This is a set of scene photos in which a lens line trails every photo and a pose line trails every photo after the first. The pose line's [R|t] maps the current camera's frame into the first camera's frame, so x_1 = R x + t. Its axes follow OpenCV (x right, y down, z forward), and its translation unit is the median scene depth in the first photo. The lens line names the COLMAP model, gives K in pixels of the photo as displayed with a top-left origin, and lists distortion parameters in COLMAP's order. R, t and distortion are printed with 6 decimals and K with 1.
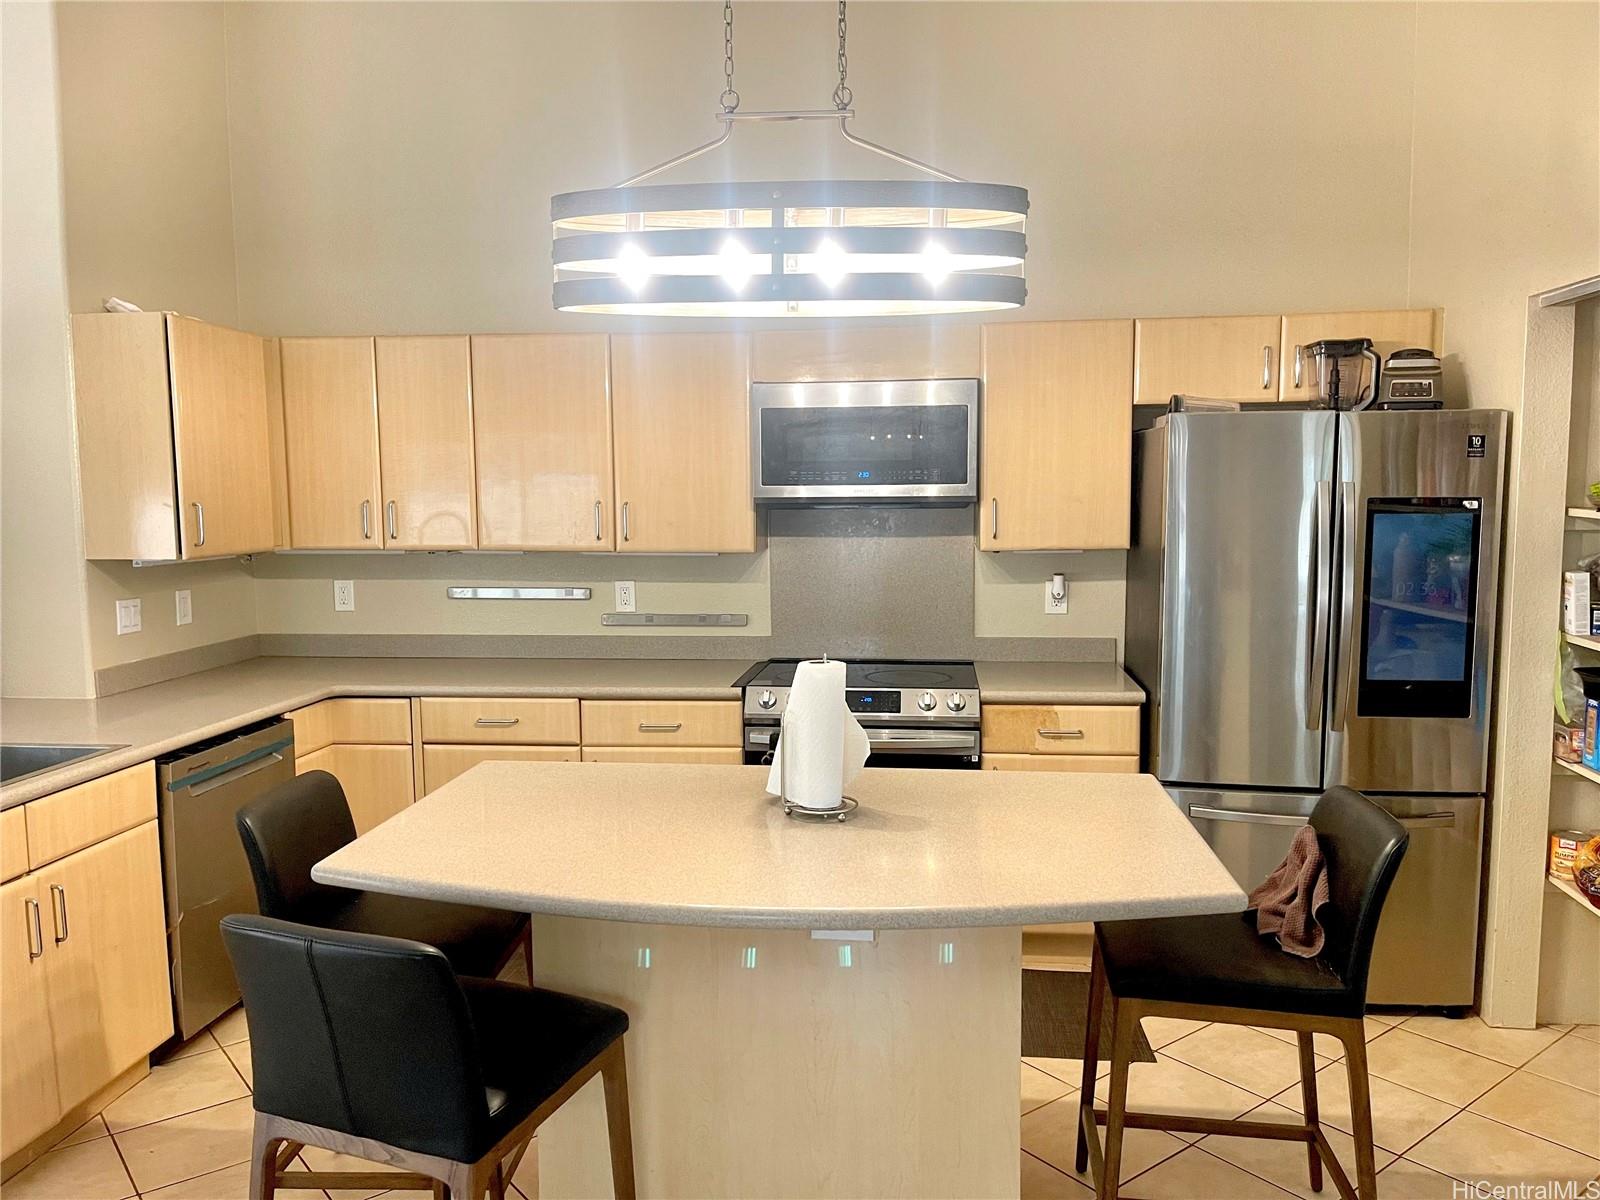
lens RADIAL K [[1203.0, 0, 793.2], [0, 1203.0, 591.4], [0, 0, 1]] dist [0.065583, -0.083877]
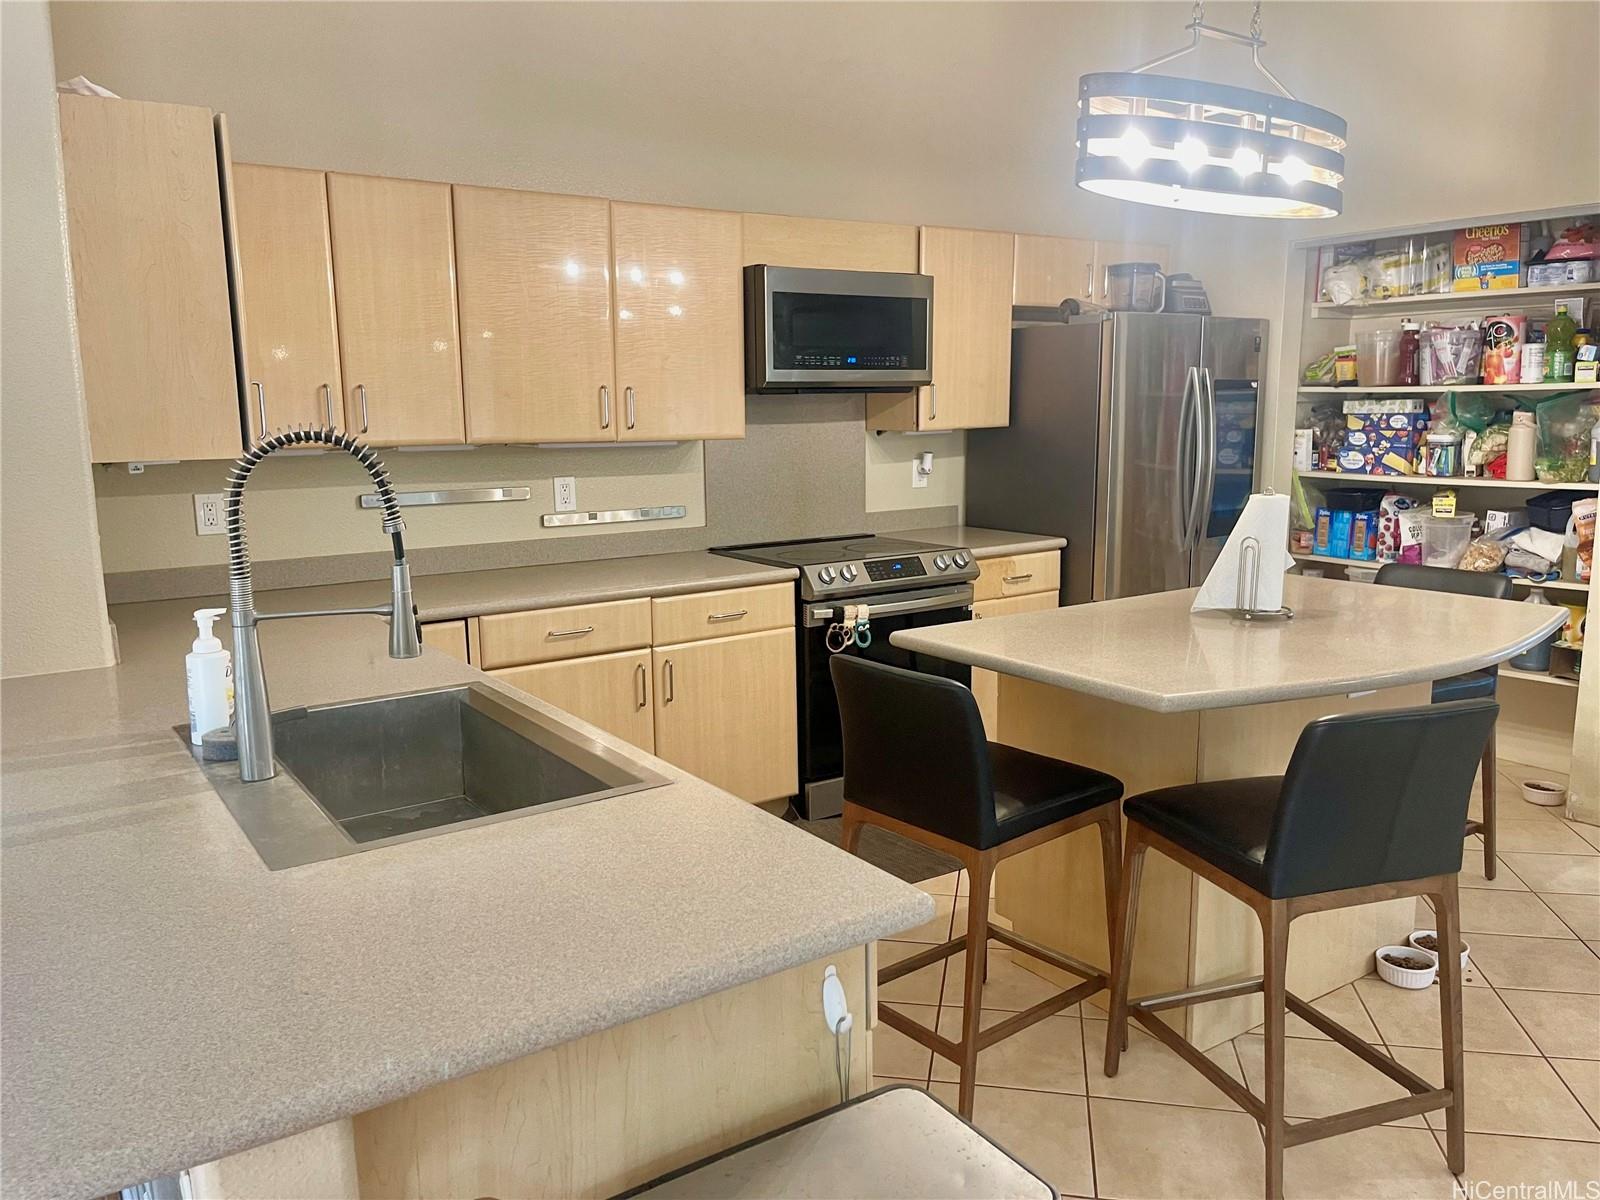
lens RADIAL K [[1203.0, 0, 786.8], [0, 1203.0, 604.9], [0, 0, 1]] dist [0.065583, -0.083877]
pose [[0.766897, -0.112375, 0.631855, -0.692957], [0.066011, 0.993141, 0.096509, 0.011573], [-0.638366, -0.032303, 0.769055, 0.211747]]
